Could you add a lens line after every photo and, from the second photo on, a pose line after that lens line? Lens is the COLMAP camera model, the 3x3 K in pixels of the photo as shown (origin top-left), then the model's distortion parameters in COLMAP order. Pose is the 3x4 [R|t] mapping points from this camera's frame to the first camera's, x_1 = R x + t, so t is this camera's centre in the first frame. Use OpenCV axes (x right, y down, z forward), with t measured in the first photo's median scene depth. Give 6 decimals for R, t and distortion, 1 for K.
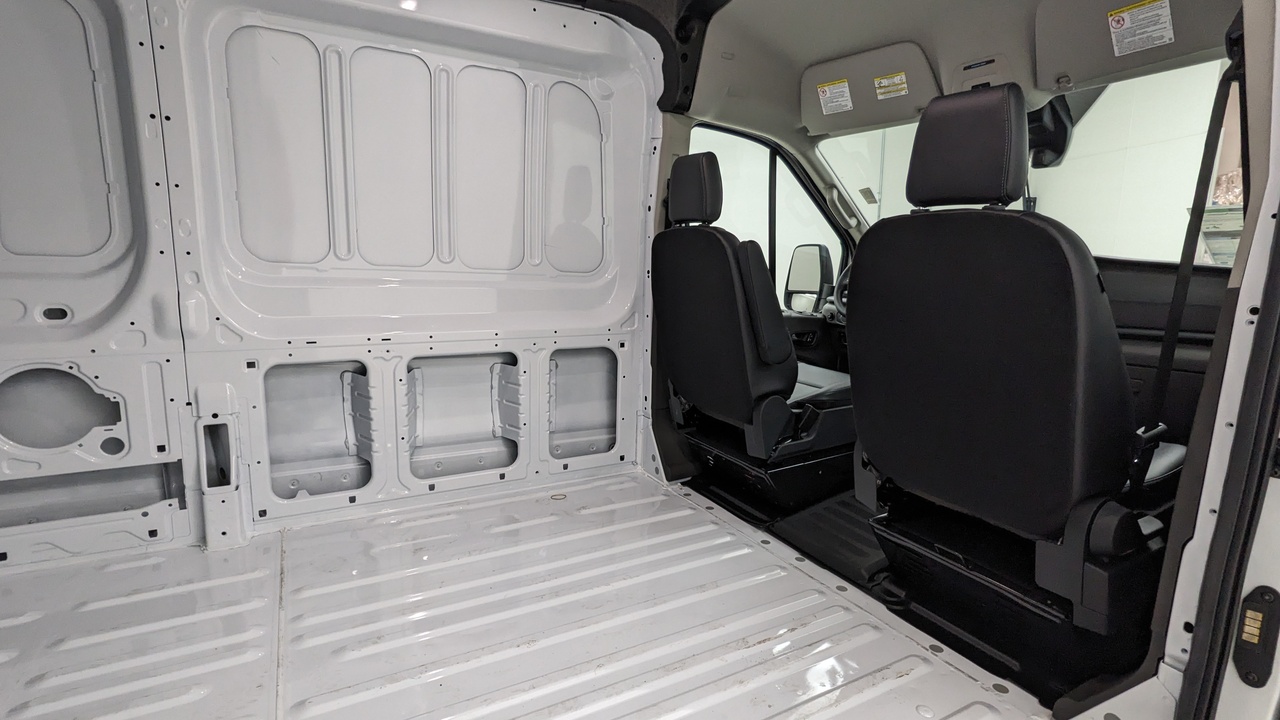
lens RADIAL K [[615.6, 0, 645.0], [0, 615.6, 361.3], [0, 0, 1]] dist [0.000701, 0.000639]
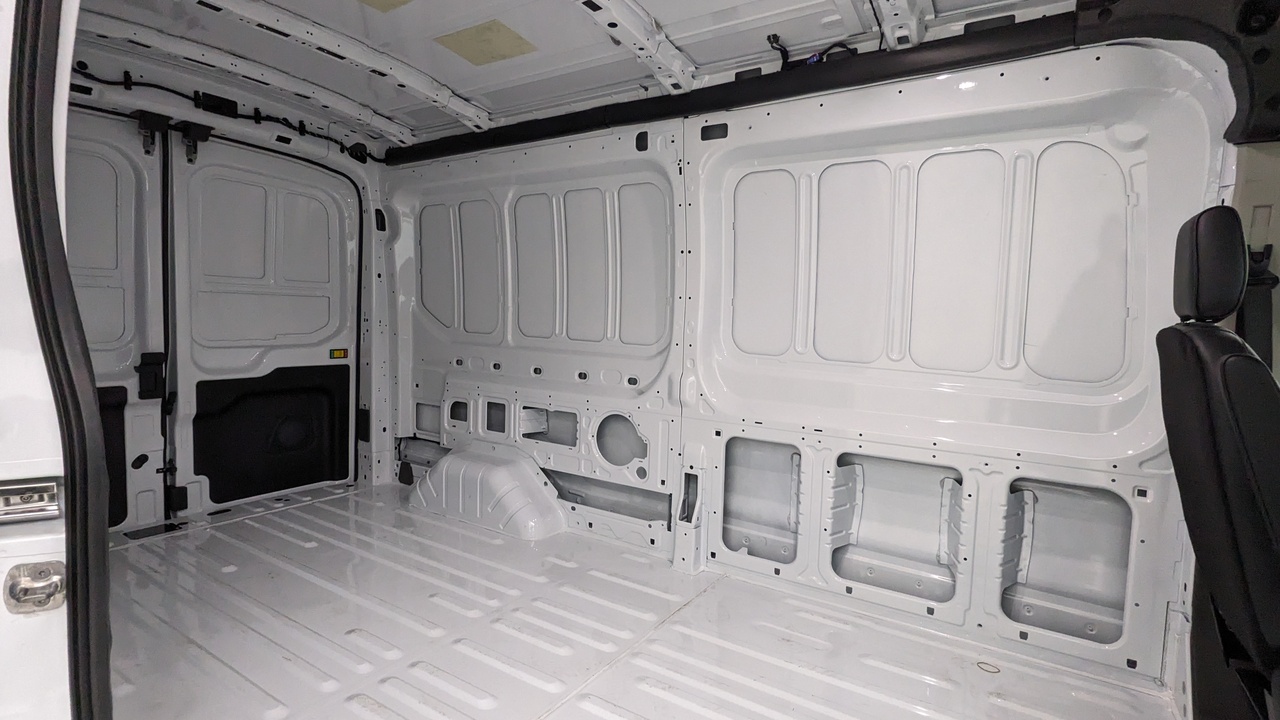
lens RADIAL K [[615.6, 0, 645.0], [0, 615.6, 361.3], [0, 0, 1]] dist [0.000701, 0.000639]
pose [[0.471226, 0.051642, -0.880499, 0.389157], [-0.168099, 0.985245, -0.032178, -0.073470], [0.865846, 0.163174, 0.472954, 0.249223]]
